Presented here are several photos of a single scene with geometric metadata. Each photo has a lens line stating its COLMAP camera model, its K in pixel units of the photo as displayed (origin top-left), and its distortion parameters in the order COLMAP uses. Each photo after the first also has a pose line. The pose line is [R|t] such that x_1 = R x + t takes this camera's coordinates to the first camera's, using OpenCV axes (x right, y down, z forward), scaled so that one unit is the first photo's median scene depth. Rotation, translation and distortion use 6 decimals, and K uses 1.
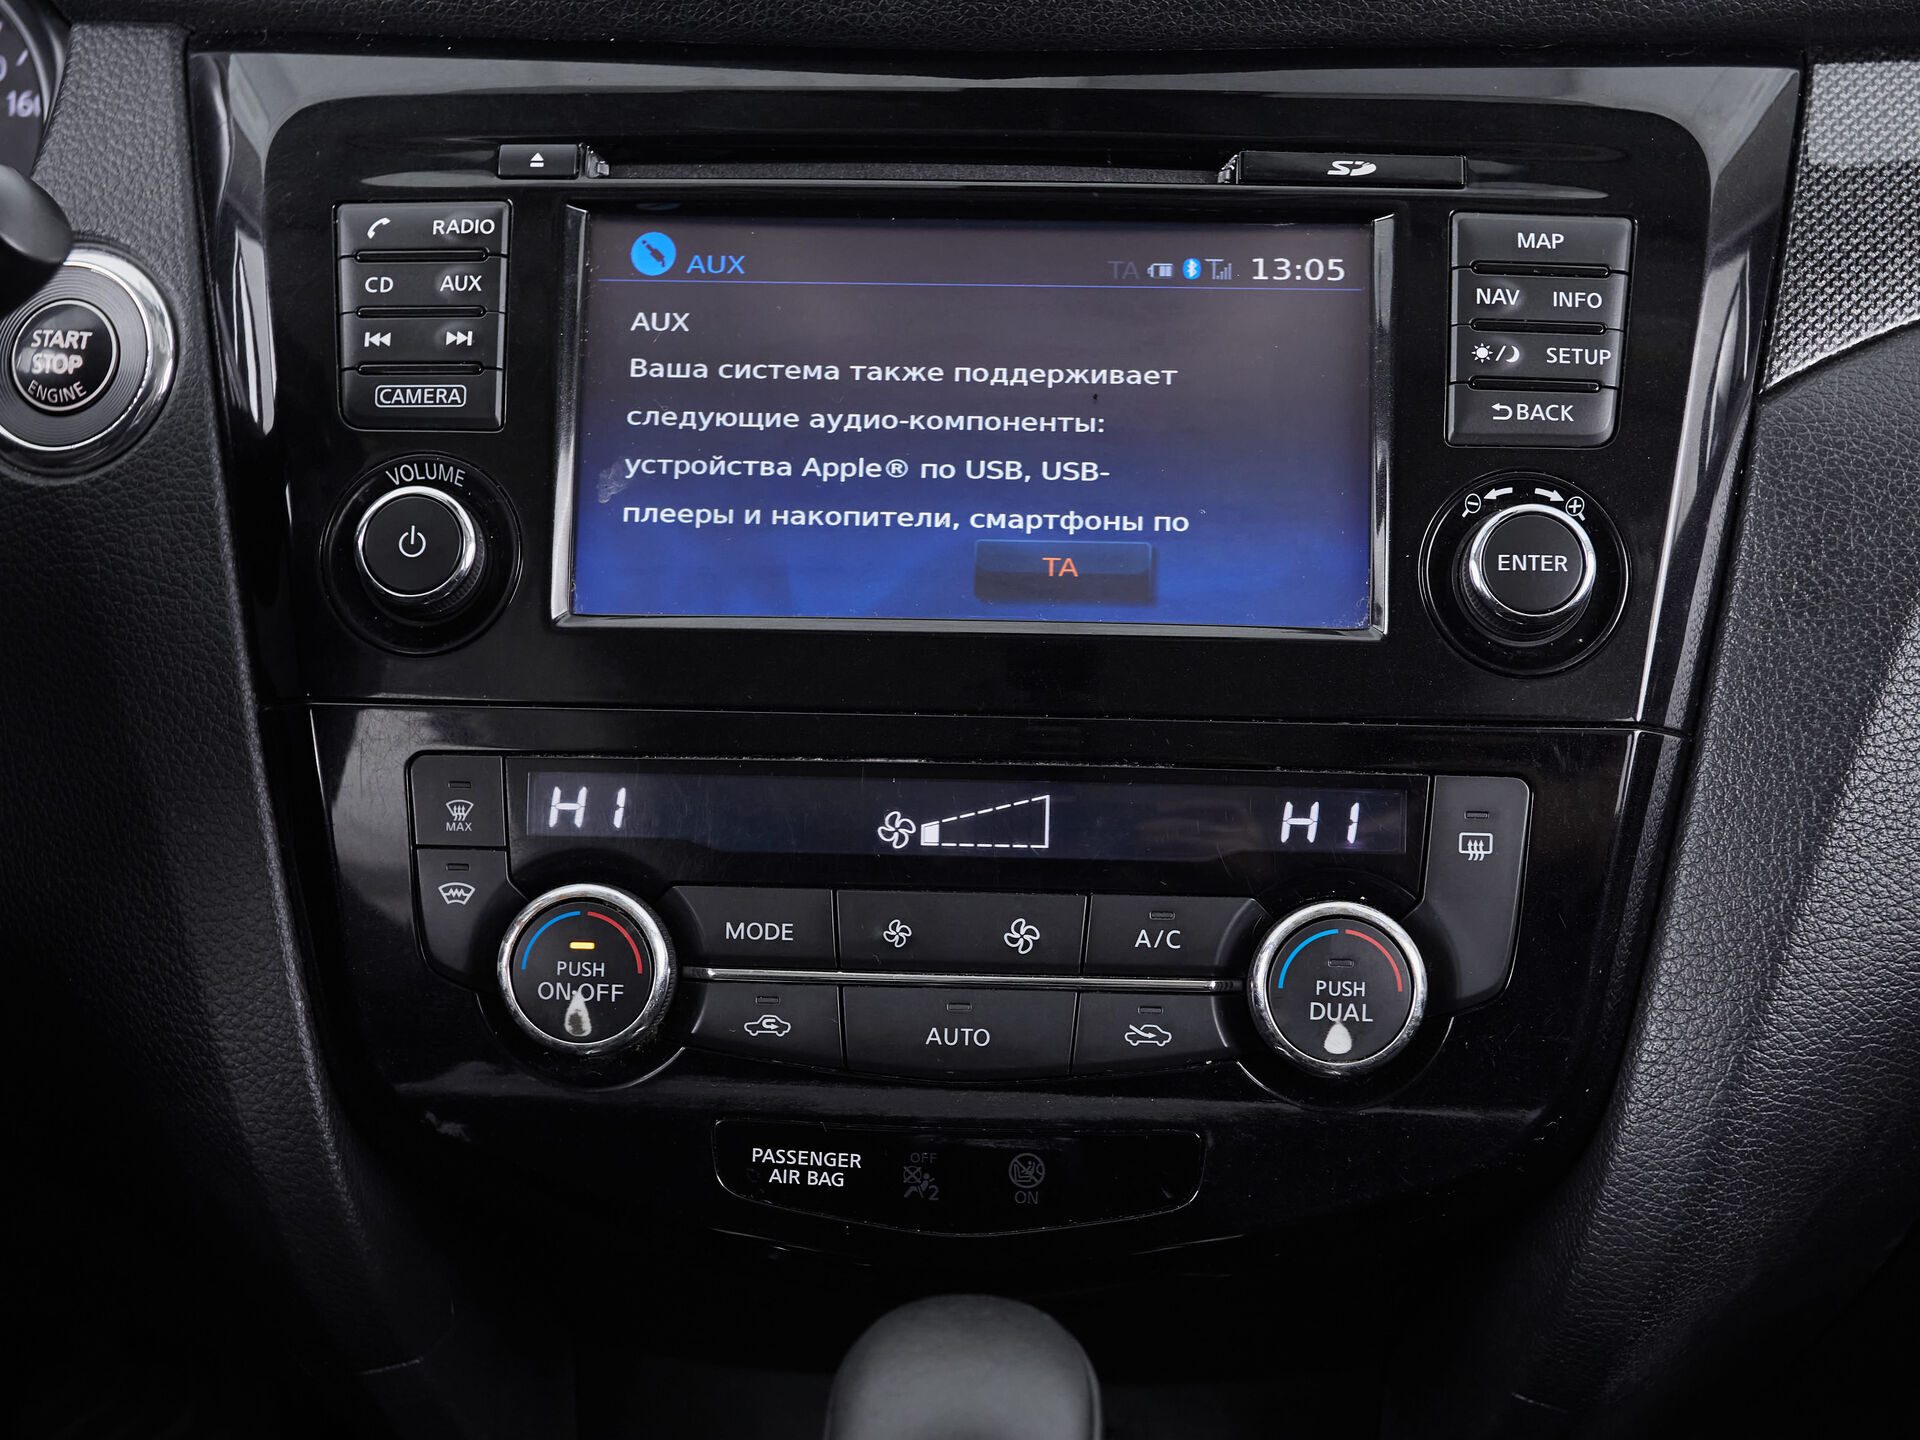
lens RADIAL K [[2624.6, 0, 927.5], [0, 2624.6, 806.9], [0, 0, 1]] dist [0.034184, 0.000000]
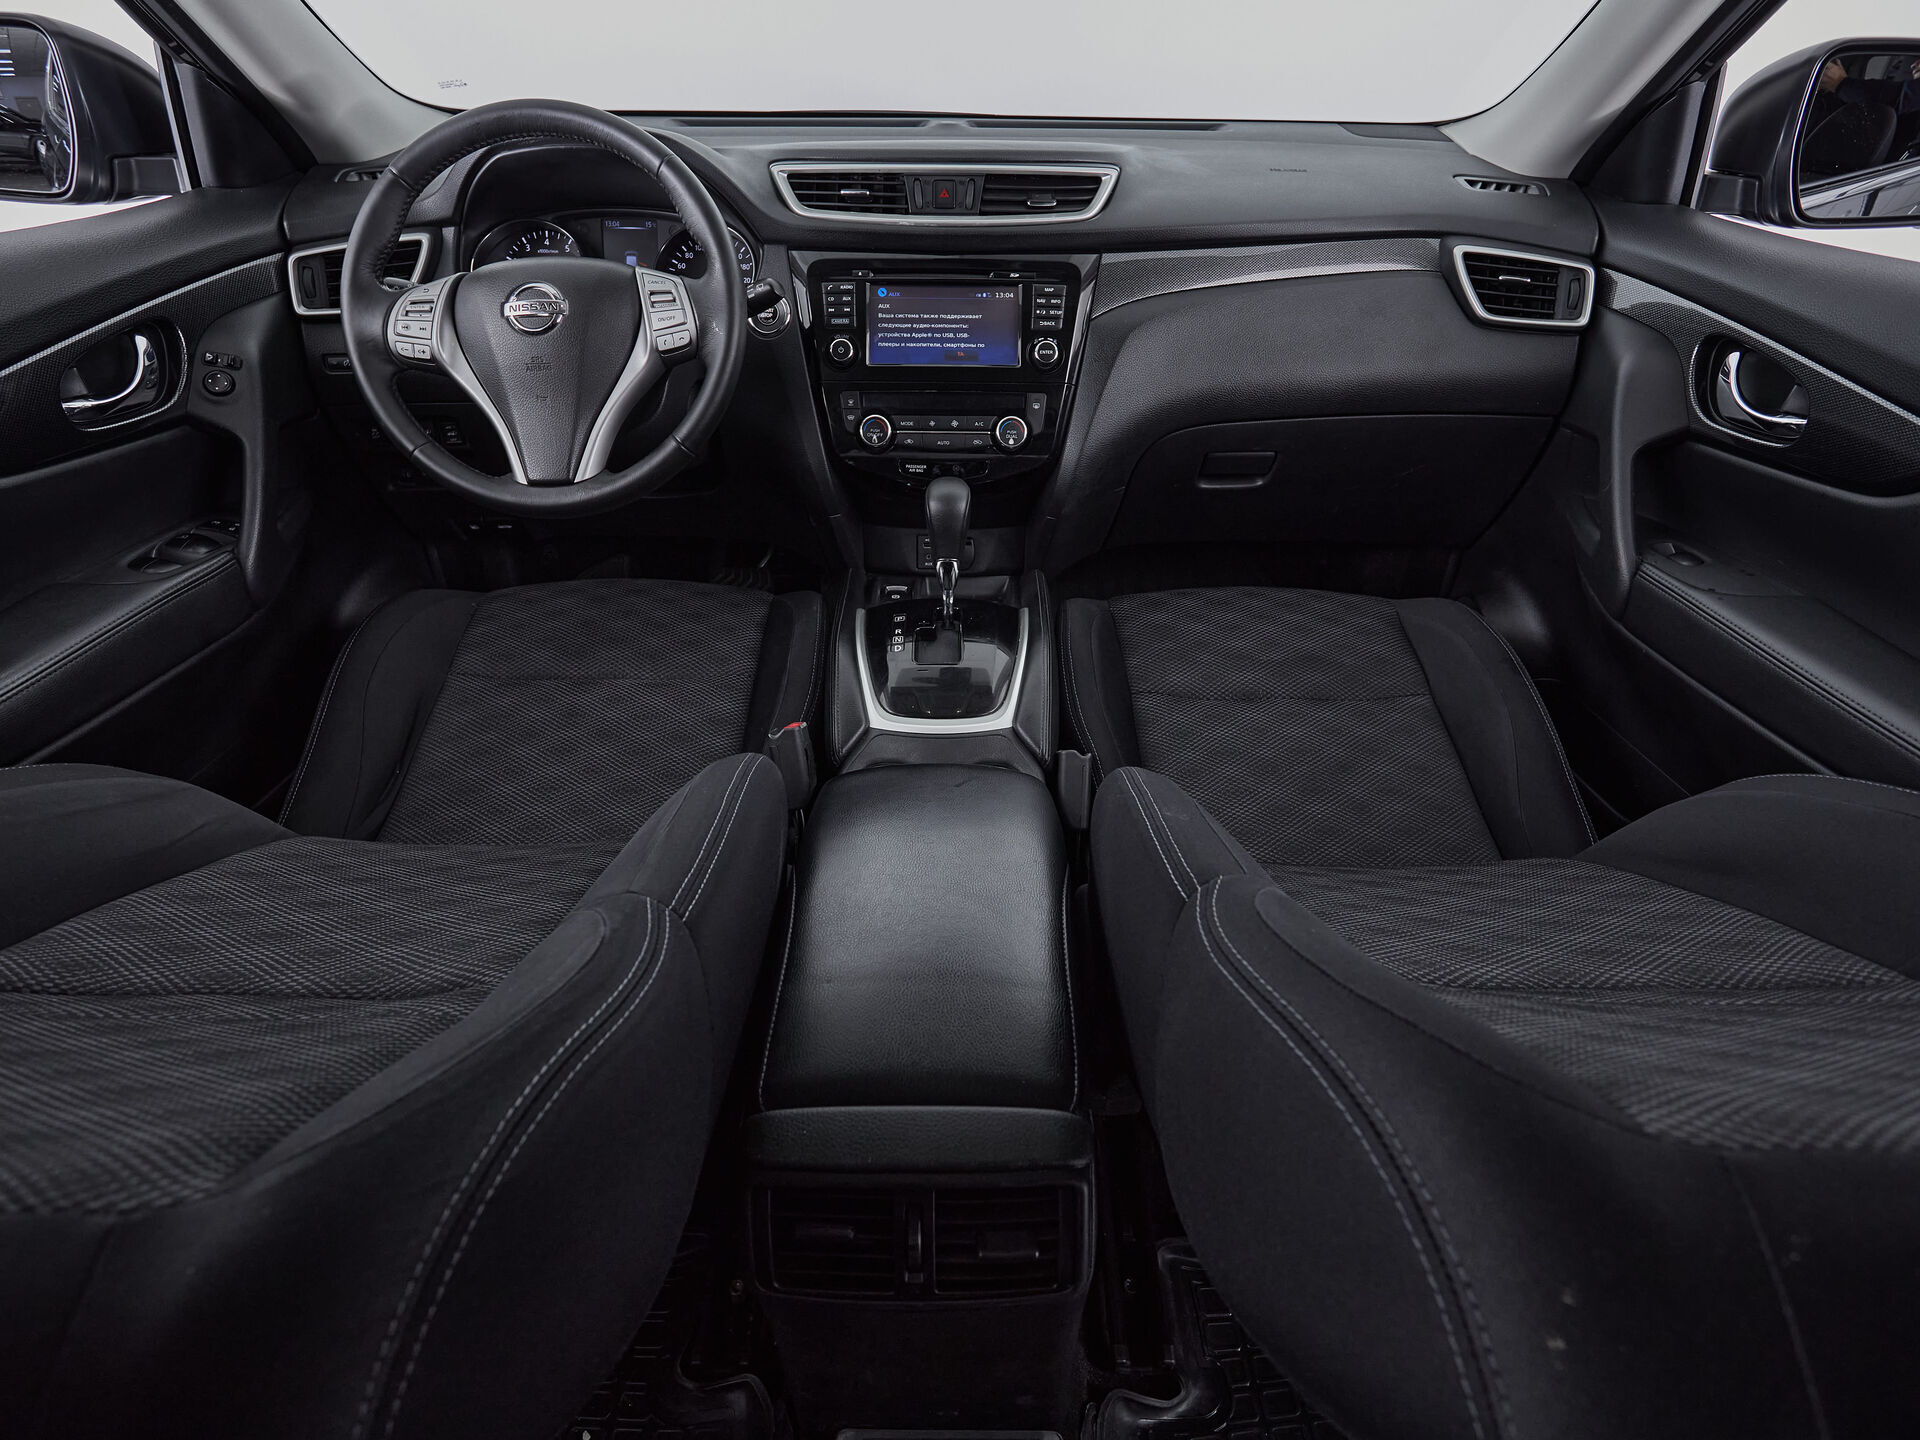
lens RADIAL K [[1035.7, 0, 953.9], [0, 1035.7, 718.4], [0, 0, 1]] dist [-0.002316, -0.002799]
pose [[0.998706, -0.022152, 0.045785, -0.076947], [0.012042, 0.977566, 0.210283, 0.192032], [-0.049416, -0.209460, 0.976568, -1.227366]]
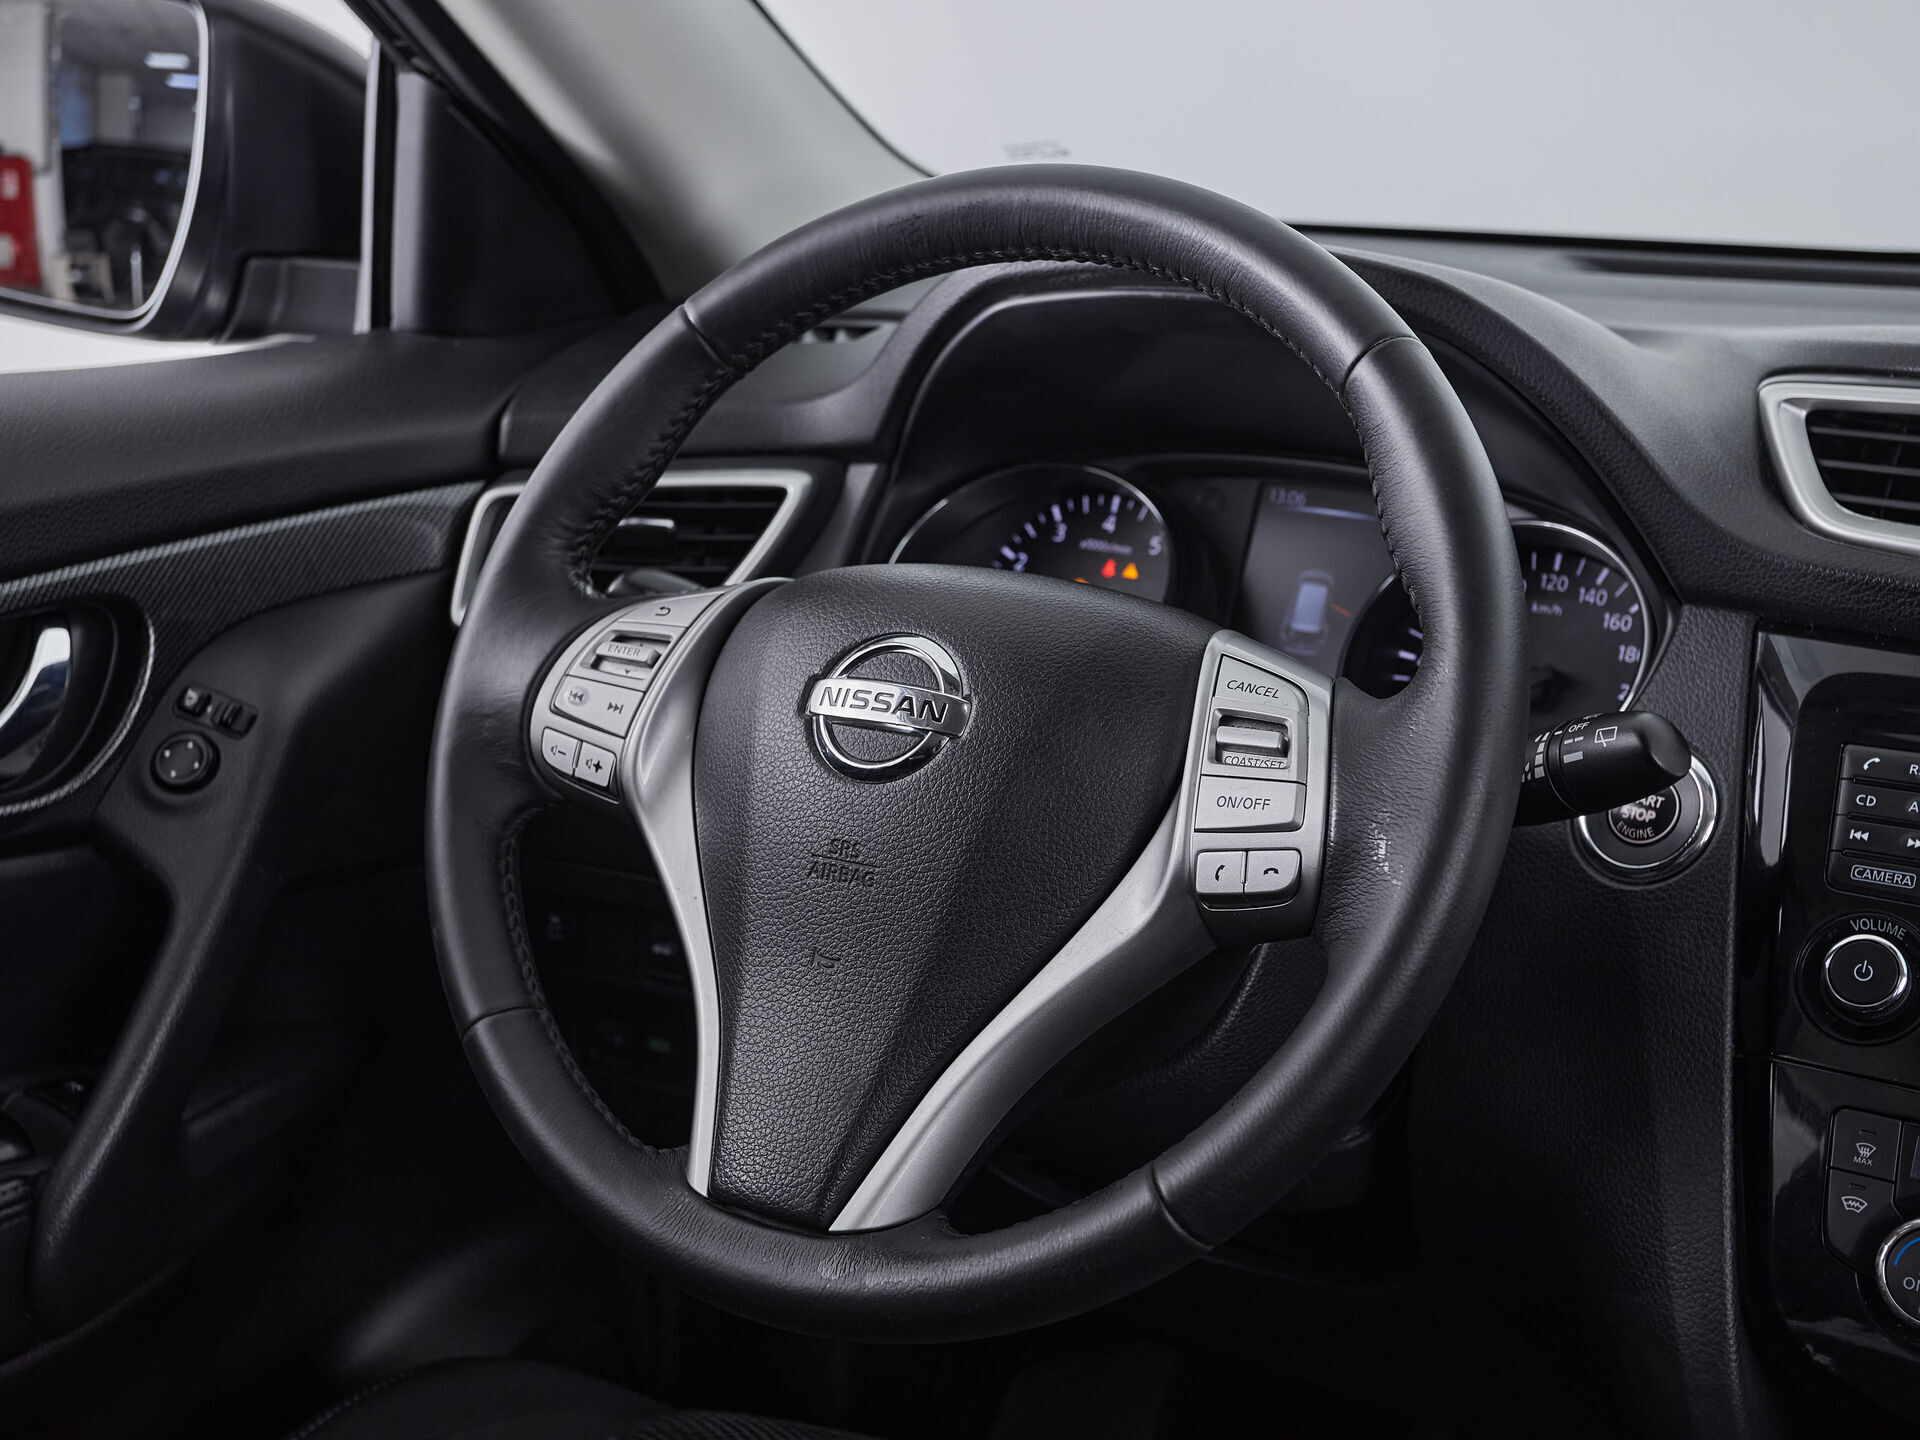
lens RADIAL K [[2451.3, 0, 907.3], [0, 2451.3, 743.5], [0, 0, 1]] dist [0.037301, 0.000000]
pose [[0.871247, 0.144214, -0.469181, -0.025530], [-0.202858, 0.976205, -0.076637, -0.006538], [0.446965, 0.161947, 0.879770, -0.531087]]
